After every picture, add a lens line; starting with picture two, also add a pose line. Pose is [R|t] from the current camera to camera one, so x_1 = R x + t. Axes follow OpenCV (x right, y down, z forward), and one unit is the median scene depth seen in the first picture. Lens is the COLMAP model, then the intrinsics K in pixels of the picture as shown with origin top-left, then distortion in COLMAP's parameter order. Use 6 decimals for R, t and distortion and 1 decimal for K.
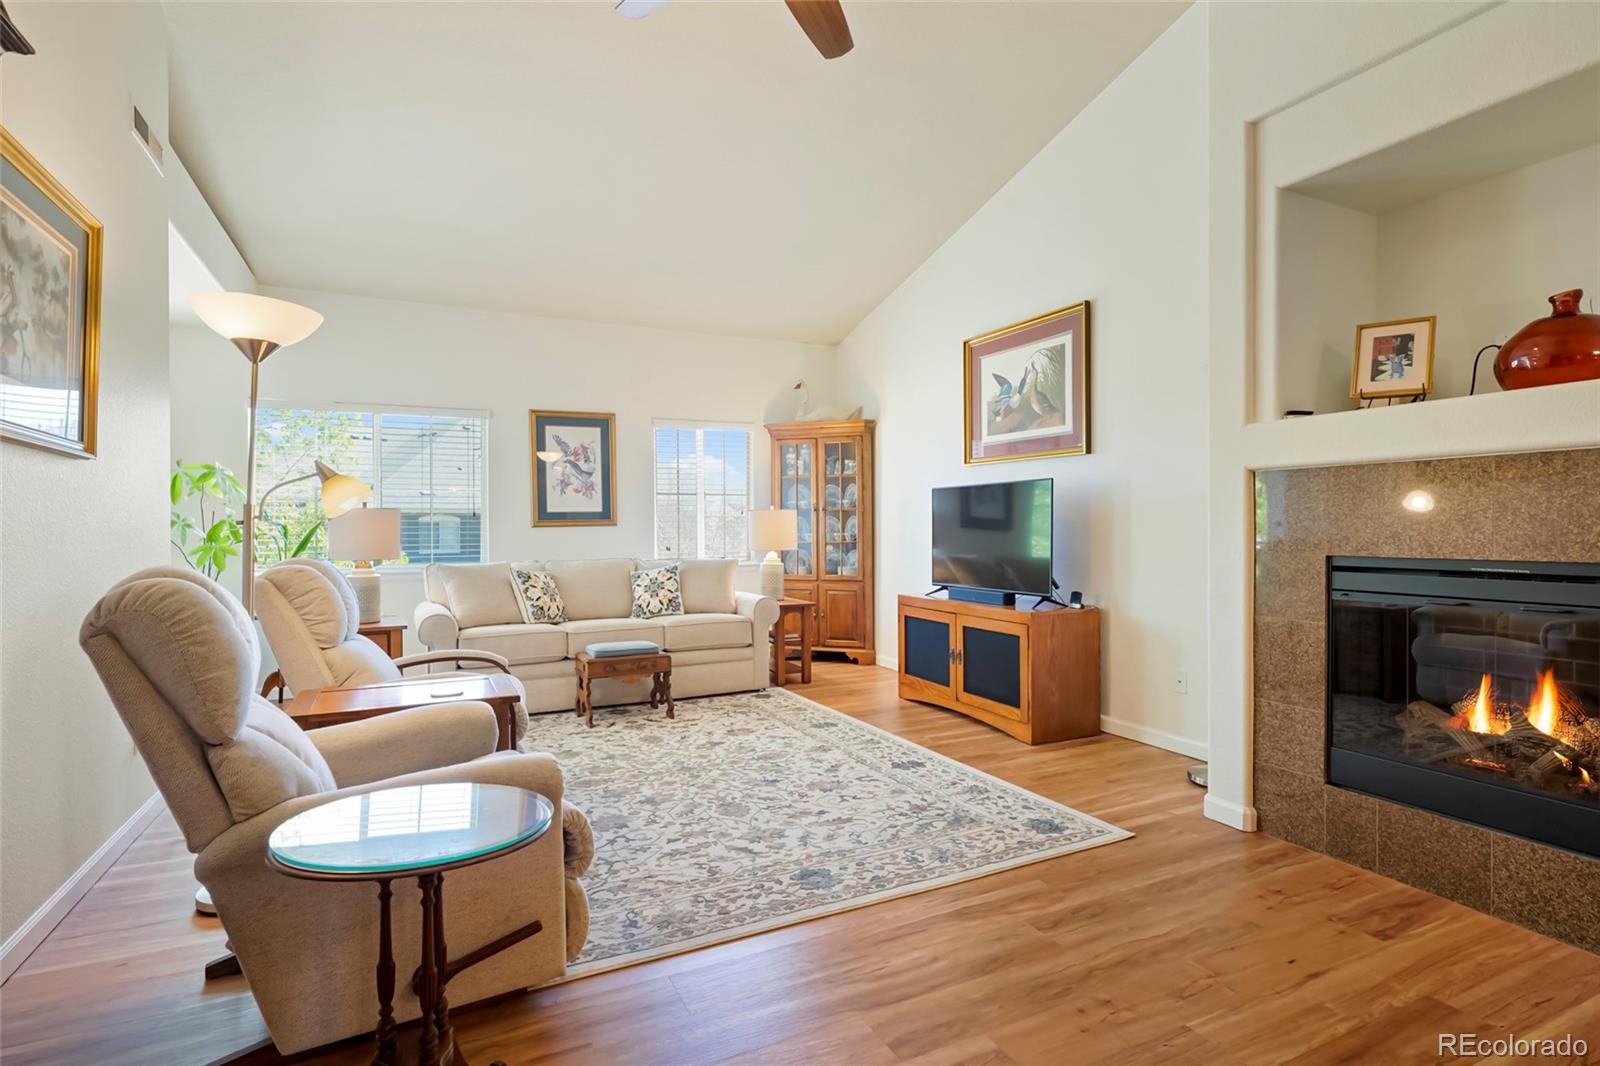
lens RADIAL K [[795.9, 0, 811.6], [0, 795.9, 537.3], [0, 0, 1]] dist [-0.012280, 0.000537]
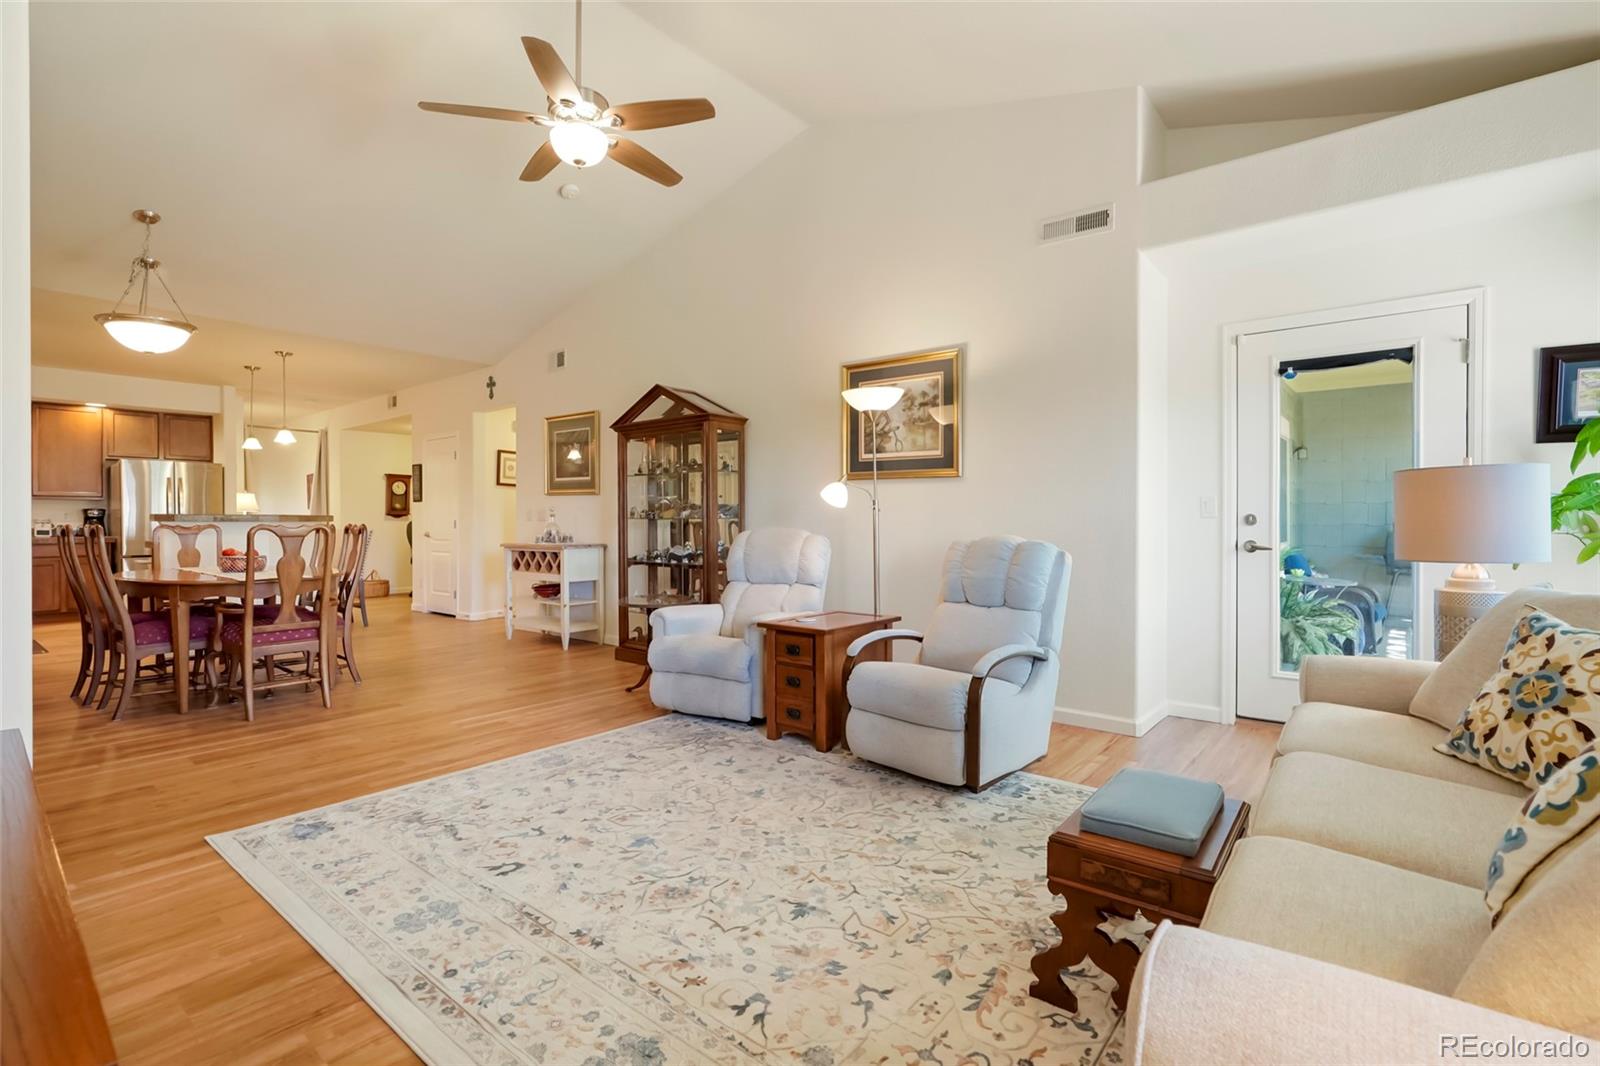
lens RADIAL K [[737.8, 0, 801.4], [0, 737.8, 523.4], [0, 0, 1]] dist [-0.007668, 0.002838]
pose [[-0.913329, 0.004318, -0.407200, 0.078302], [-0.000243, 0.999938, 0.011148, -0.004052], [0.407223, 0.010281, -0.913271, 1.386317]]
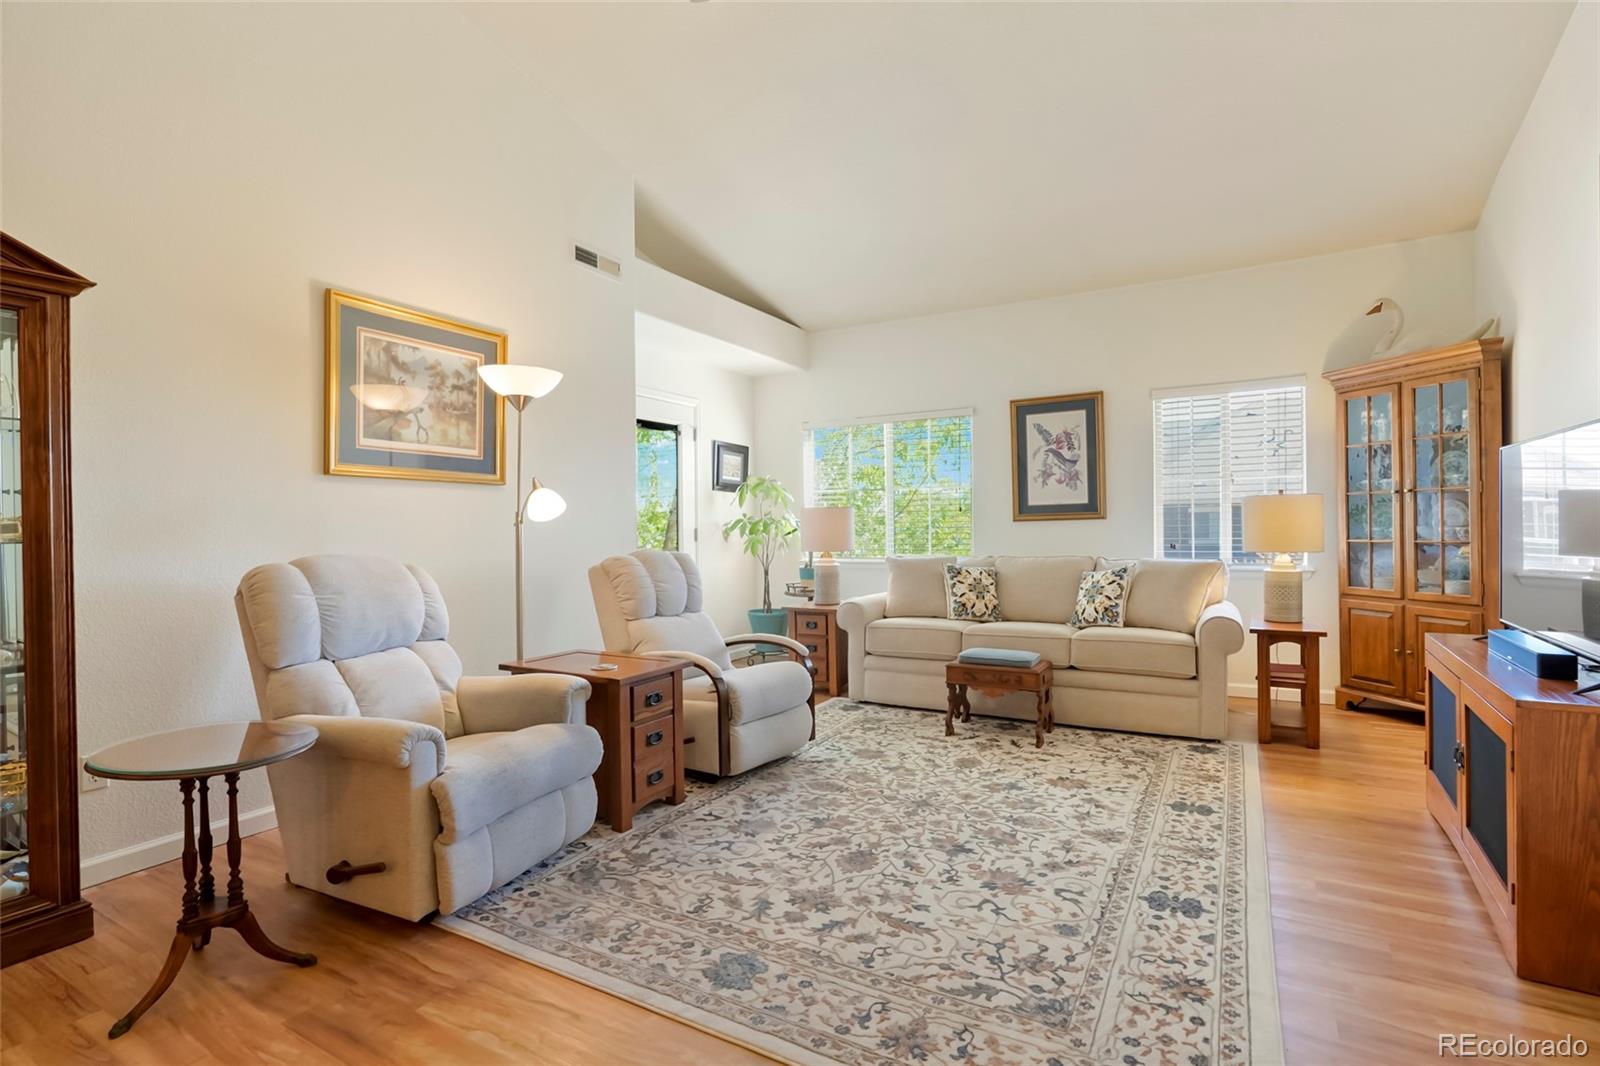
lens RADIAL K [[766.5, 0, 808.7], [0, 766.5, 530.3], [0, 0, 1]] dist [-0.004153, -0.000059]
pose [[0.554179, 0.004196, -0.832387, 0.400870], [0.000049, 0.999987, 0.005074, -0.008910], [0.832397, -0.002853, 0.554172, 0.372806]]
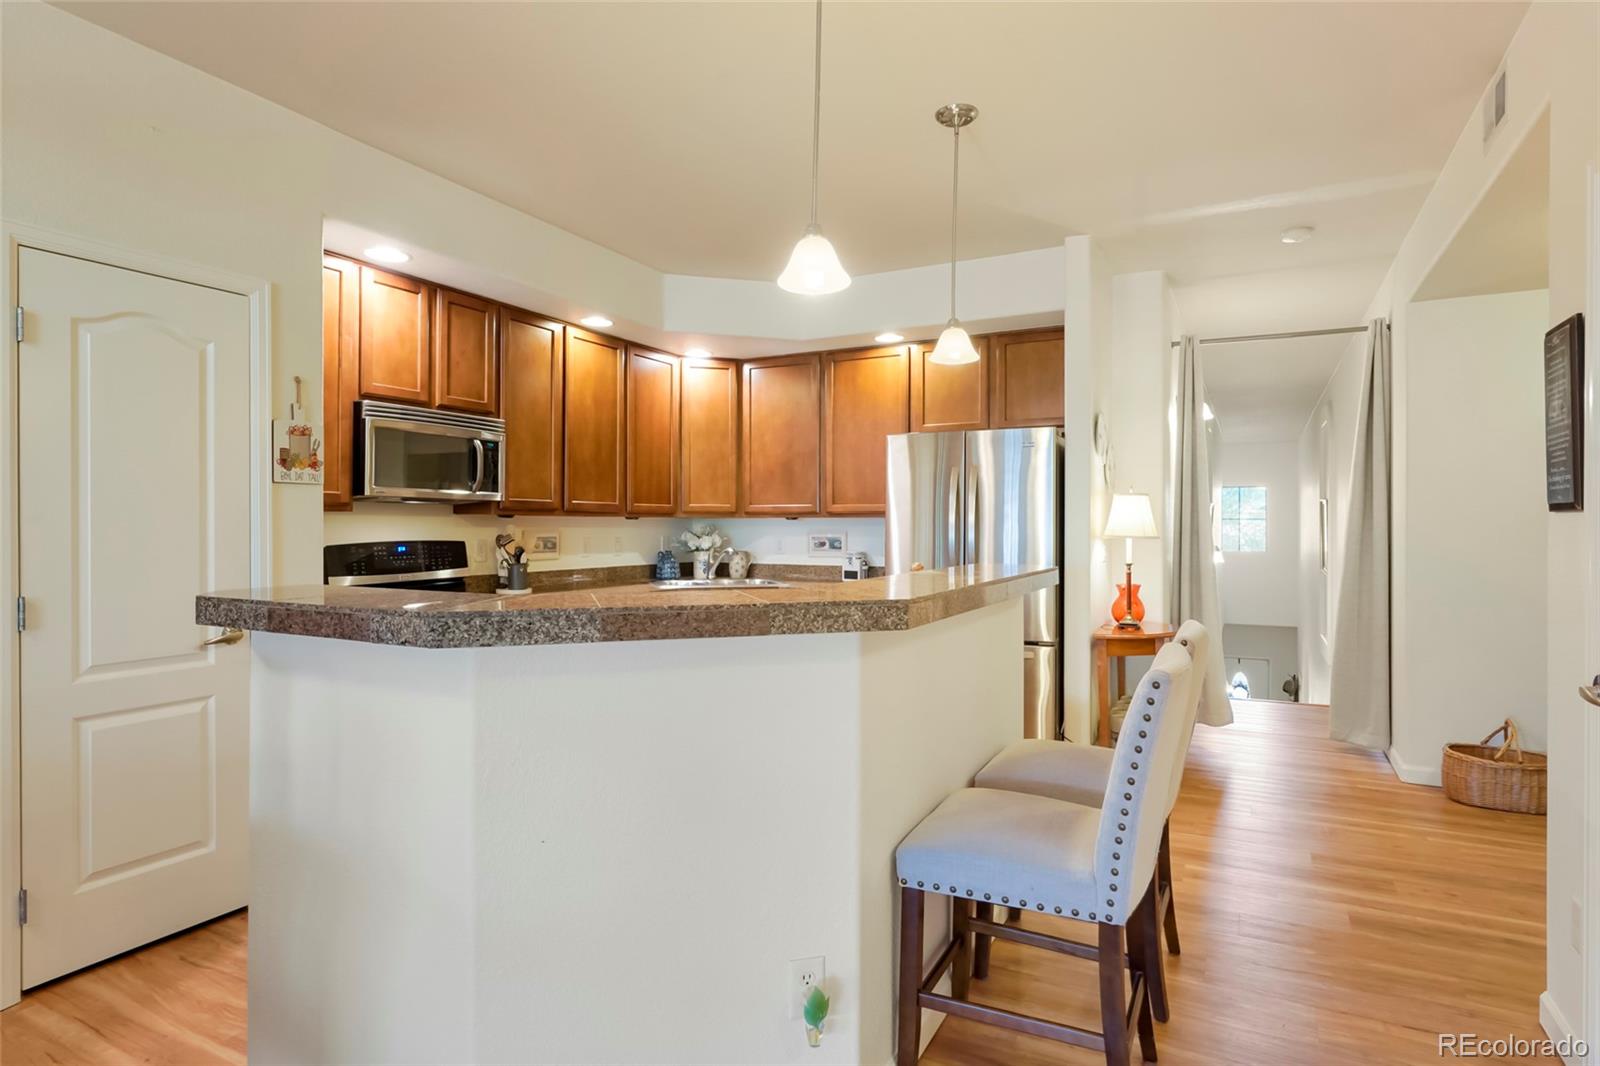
lens RADIAL K [[869.1, 0, 805.6], [0, 869.1, 530.7], [0, 0, 1]] dist [-0.000586, 0.000846]
pose [[-0.591203, -0.000258, 0.806522, 0.076778], [0.008680, 0.999940, 0.006683, -0.034461], [-0.806476, 0.010952, -0.591166, -0.298054]]
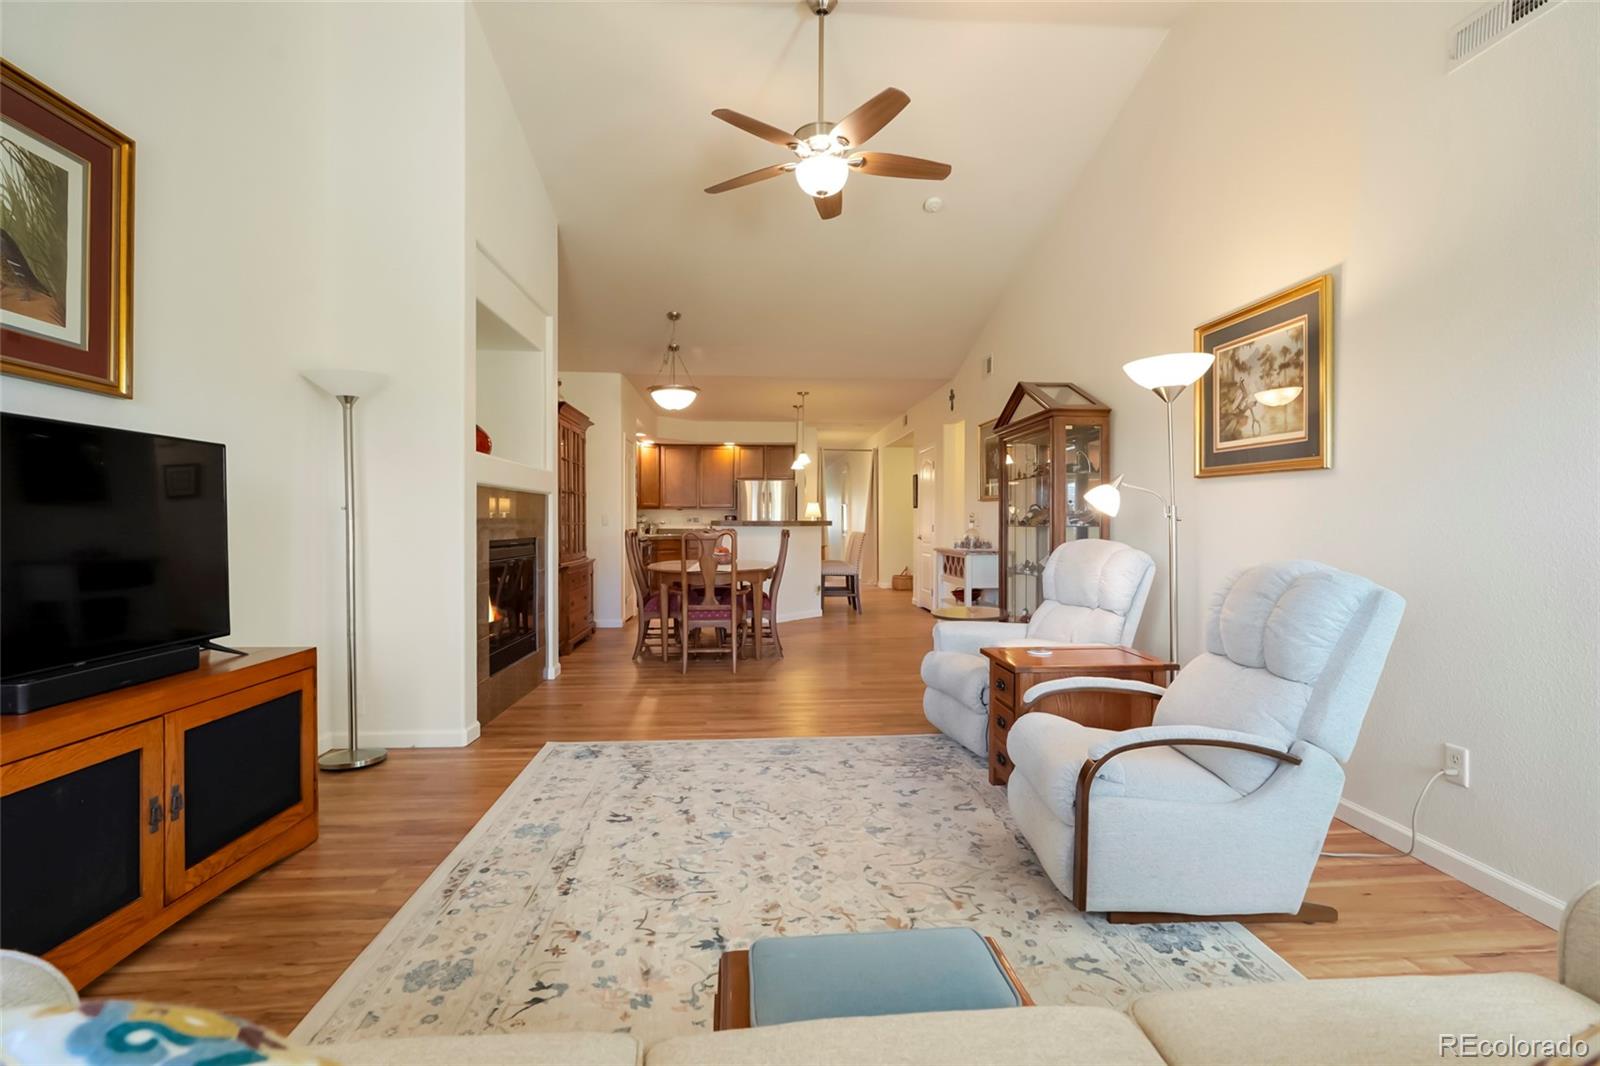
lens RADIAL K [[737.8, 0, 802.1], [0, 737.8, 531.6], [0, 0, 1]] dist [-0.007668, 0.002838]
pose [[-0.924076, -0.003054, 0.382195, -0.337700], [0.005001, 0.999786, 0.020082, -0.015059], [-0.382175, 0.020469, -0.923863, 1.352896]]
